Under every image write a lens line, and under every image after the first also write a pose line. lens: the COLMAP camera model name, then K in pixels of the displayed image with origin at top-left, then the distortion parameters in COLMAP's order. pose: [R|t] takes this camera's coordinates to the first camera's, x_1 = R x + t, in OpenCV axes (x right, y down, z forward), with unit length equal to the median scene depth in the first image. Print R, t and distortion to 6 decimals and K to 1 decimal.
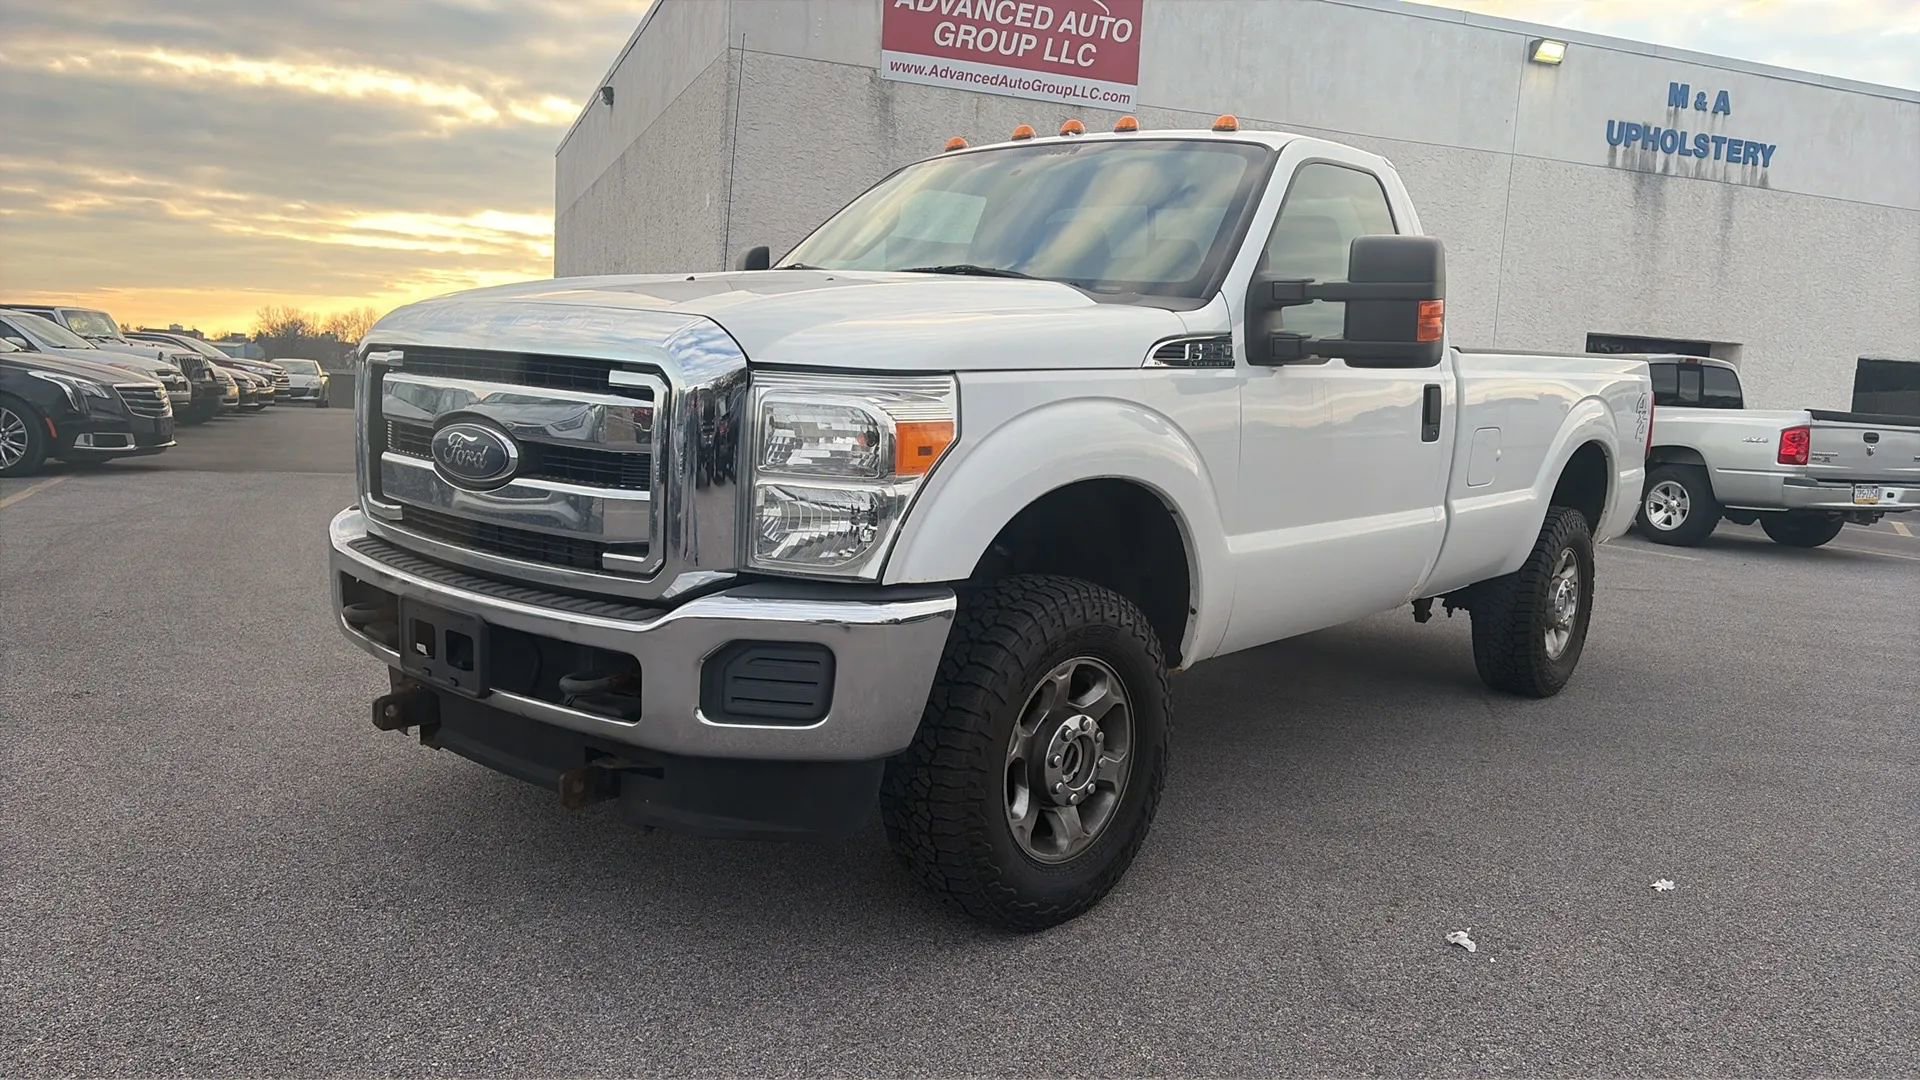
lens RADIAL K [[1350.6, 0, 924.3], [0, 1350.6, 538.1], [0, 0, 1]] dist [0.055316, -0.061283]
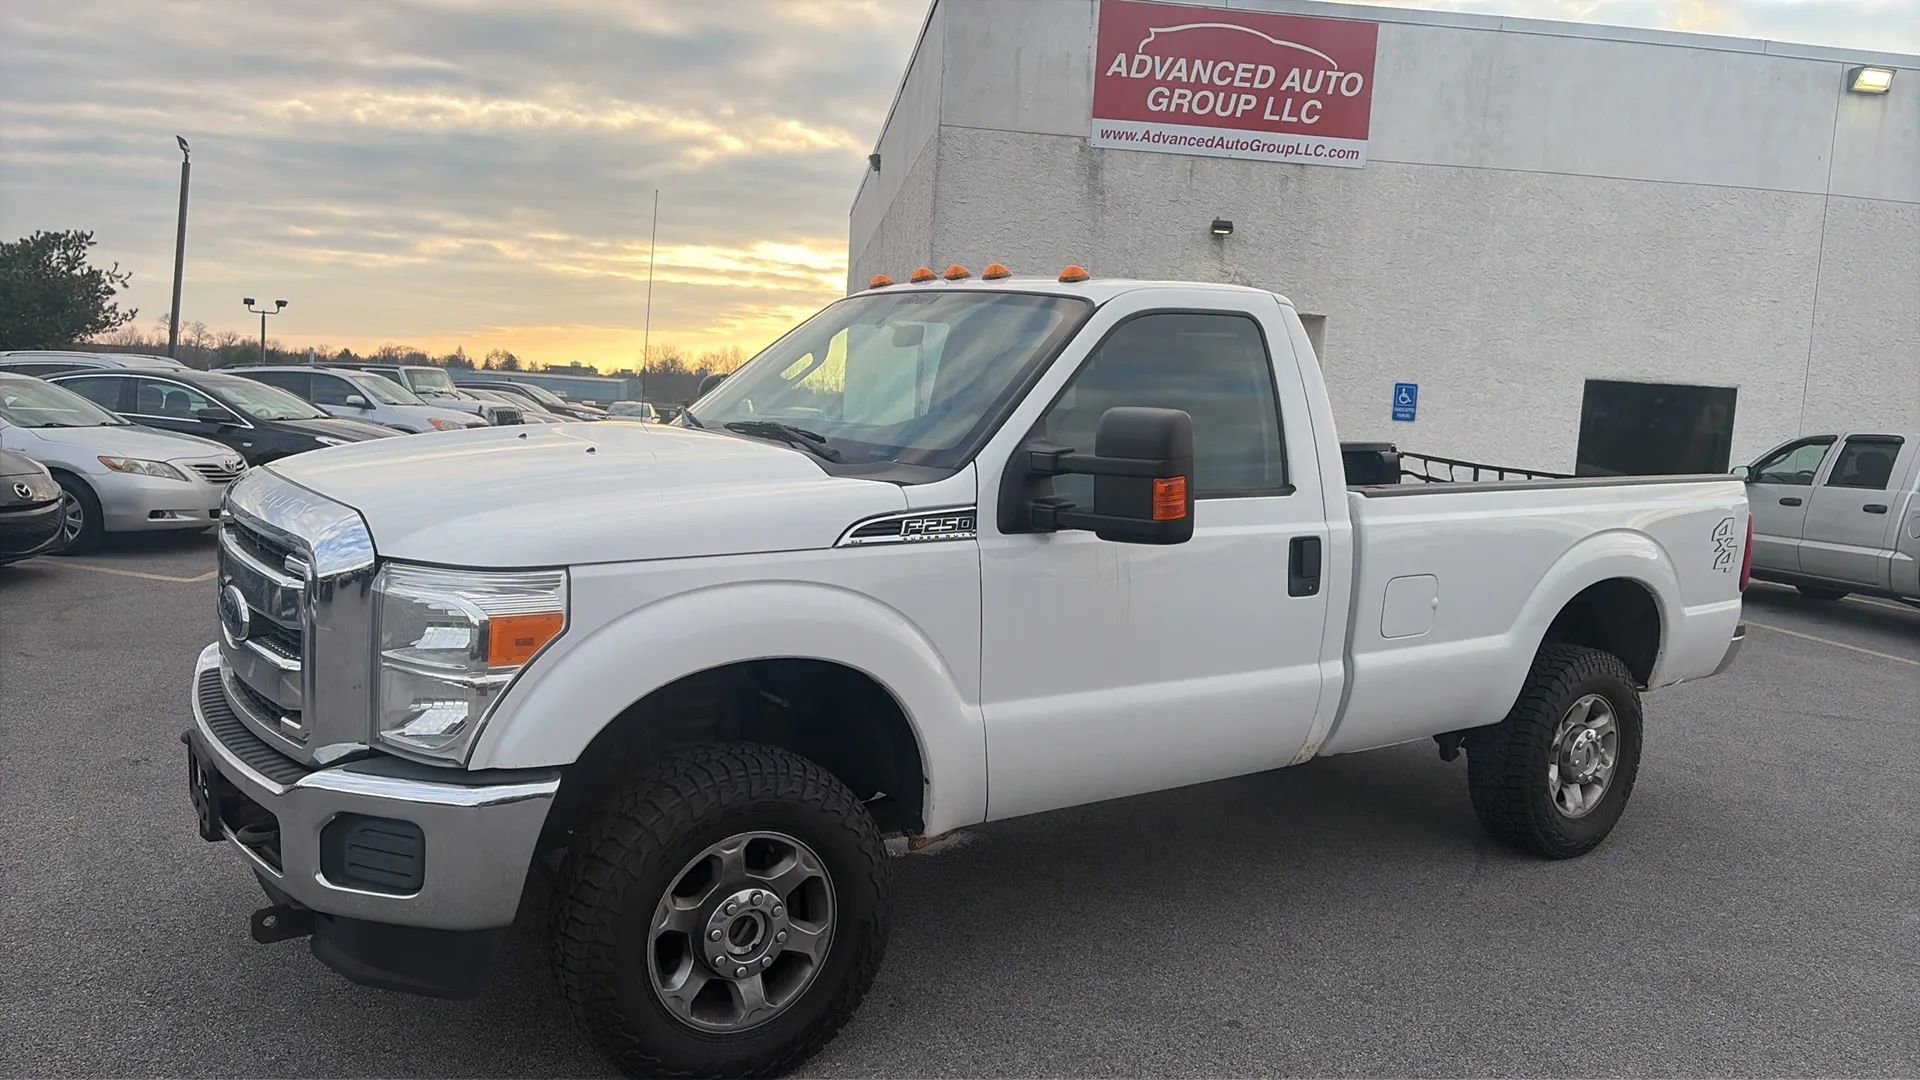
lens RADIAL K [[1351.5, 0, 929.6], [0, 1351.5, 529.7], [0, 0, 1]] dist [0.059702, -0.067732]
pose [[0.971301, 0.026370, -0.236389, 0.096363], [-0.033880, 0.999040, -0.027763, -0.023178], [0.235430, 0.034975, 0.971262, 0.005597]]
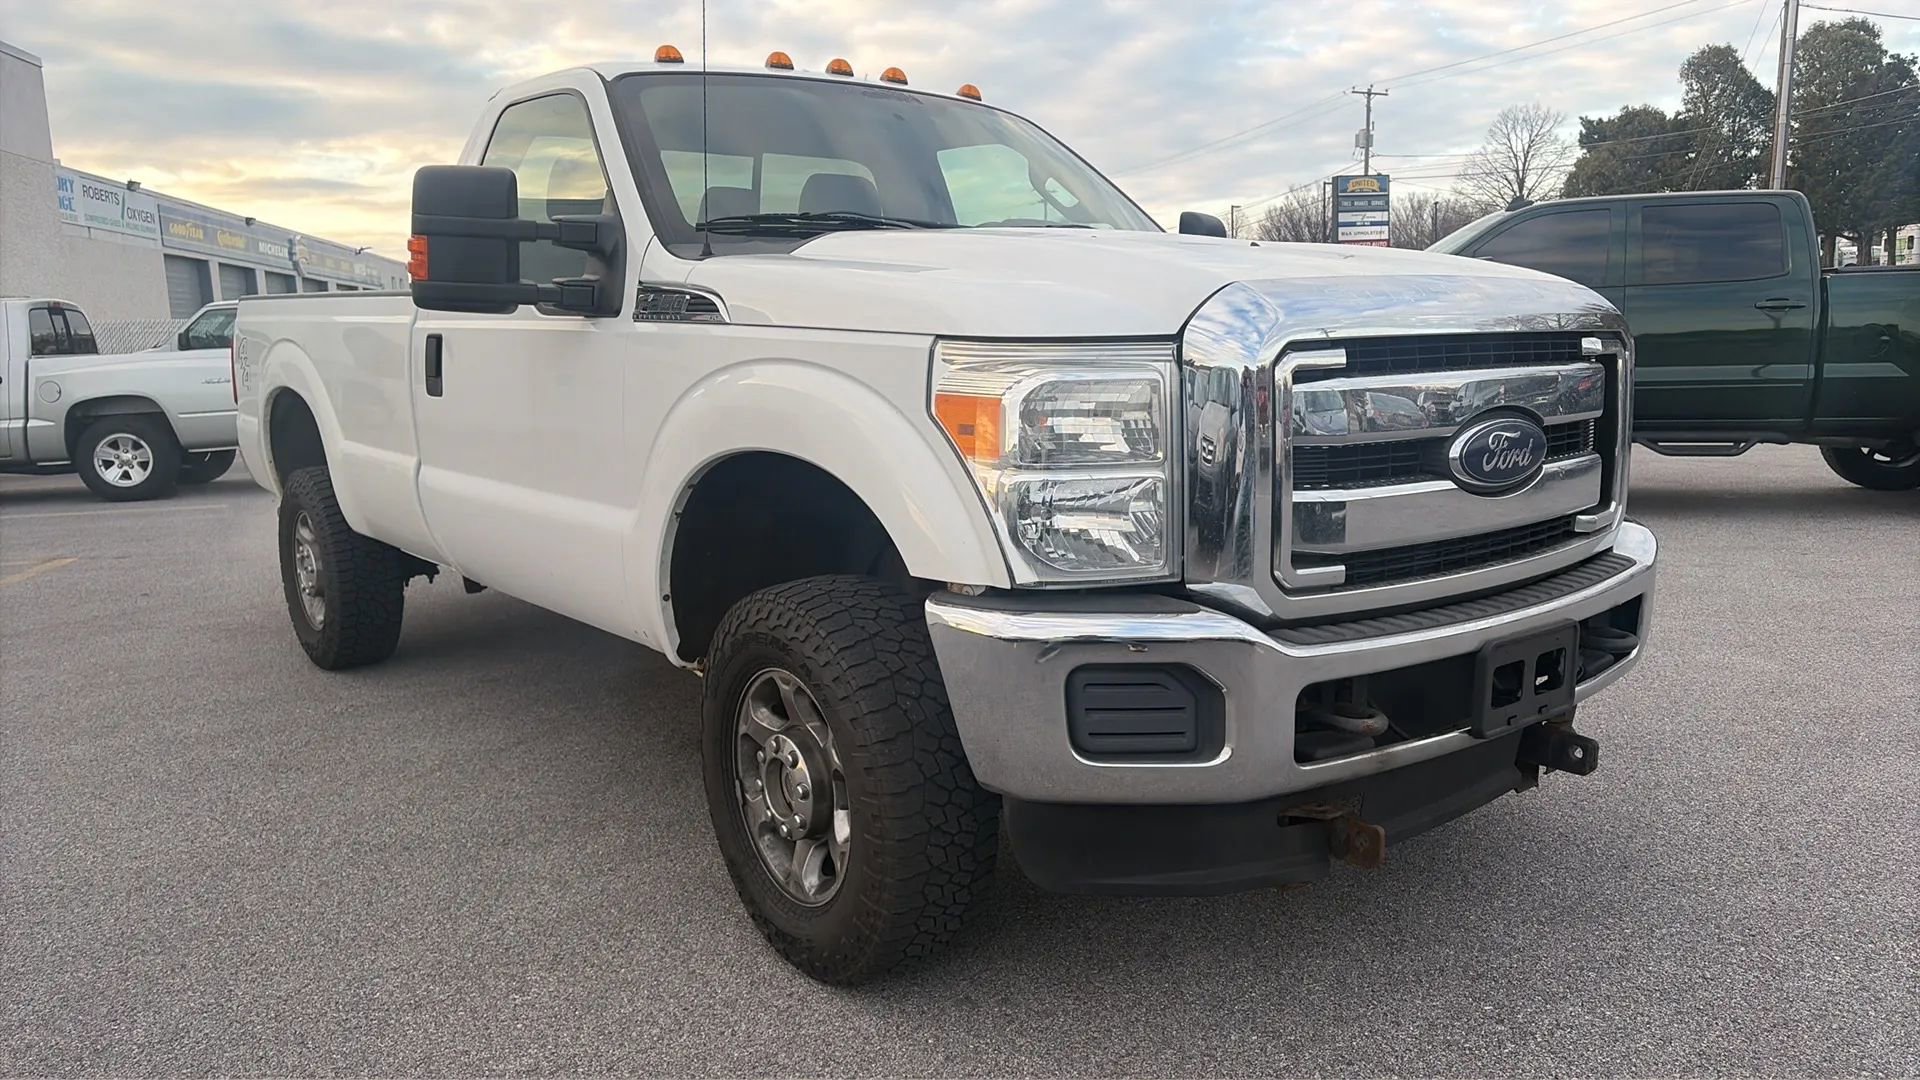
lens RADIAL K [[1337.8, 0, 965.2], [0, 1337.8, 521.8], [0, 0, 1]] dist [0.076118, -0.081418]
pose [[0.149368, -0.194916, 0.969380, -0.234991], [0.157706, 0.972524, 0.171248, -0.042565], [-0.976124, 0.127298, 0.176003, 0.229942]]
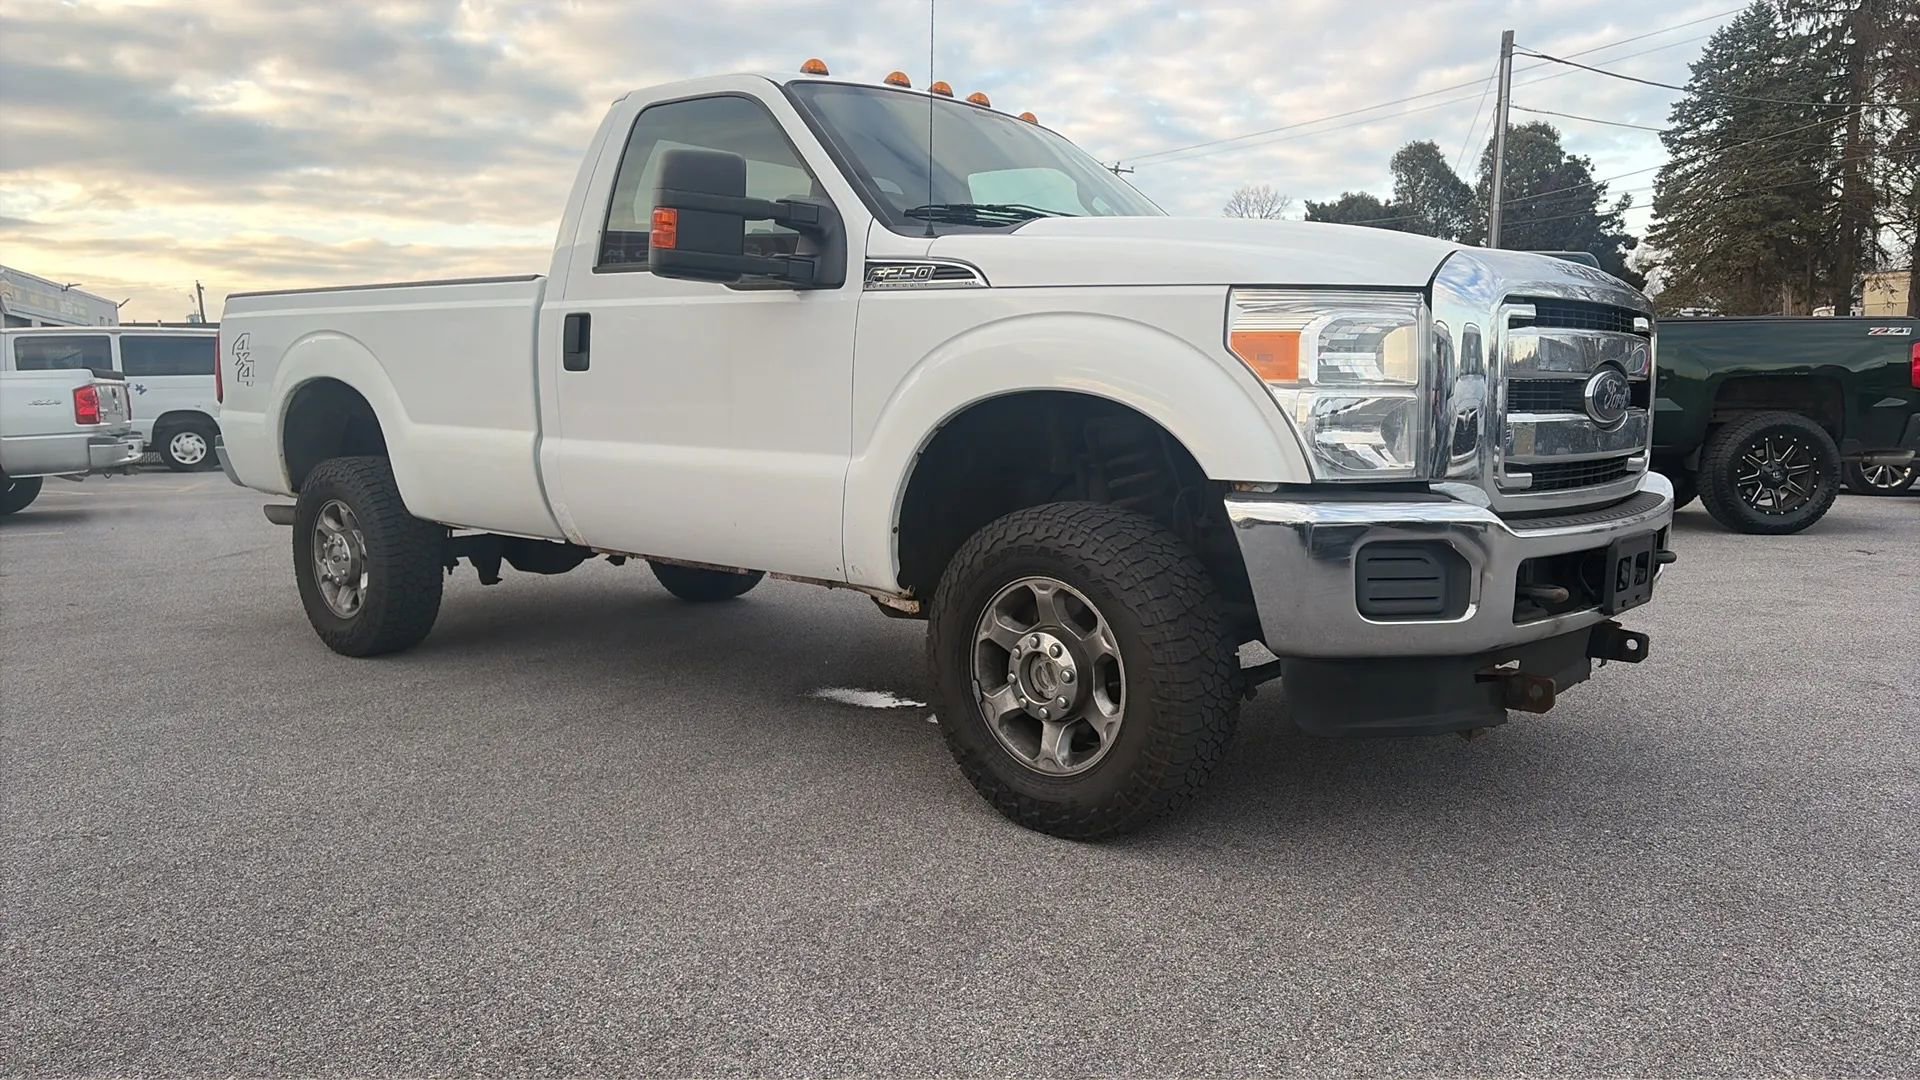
lens RADIAL K [[1351.5, 0, 929.6], [0, 1351.5, 529.7], [0, 0, 1]] dist [0.059702, -0.067732]
pose [[-0.018024, -0.154131, 0.987886, -0.276944], [0.133474, 0.978832, 0.155154, -0.039364], [-0.990888, 0.134654, 0.002930, 0.301572]]
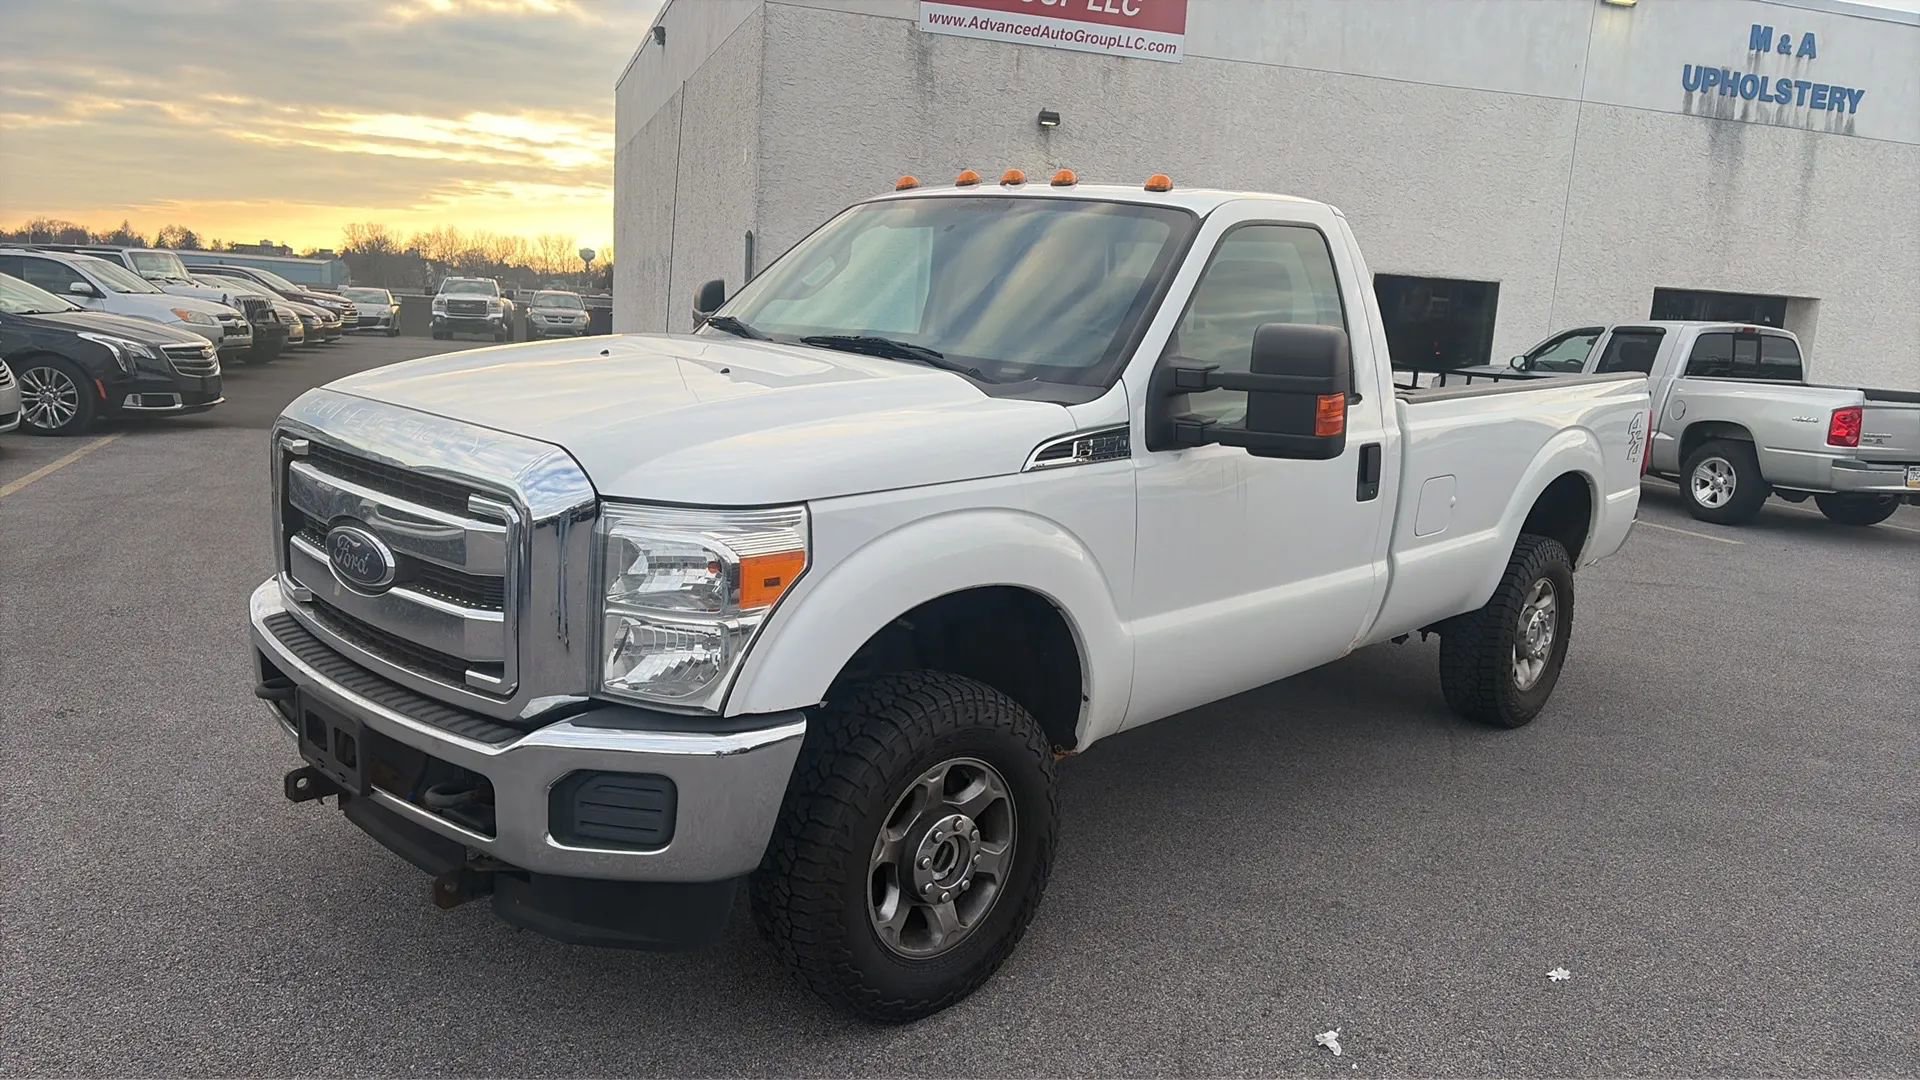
lens RADIAL K [[1351.5, 0, 929.6], [0, 1351.5, 529.7], [0, 0, 1]] dist [0.059702, -0.067732]
pose [[0.998683, 0.014970, -0.049076, 0.028986], [-0.012483, 0.998641, 0.050601, -0.027105], [0.049767, -0.049922, 0.997512, -0.001434]]
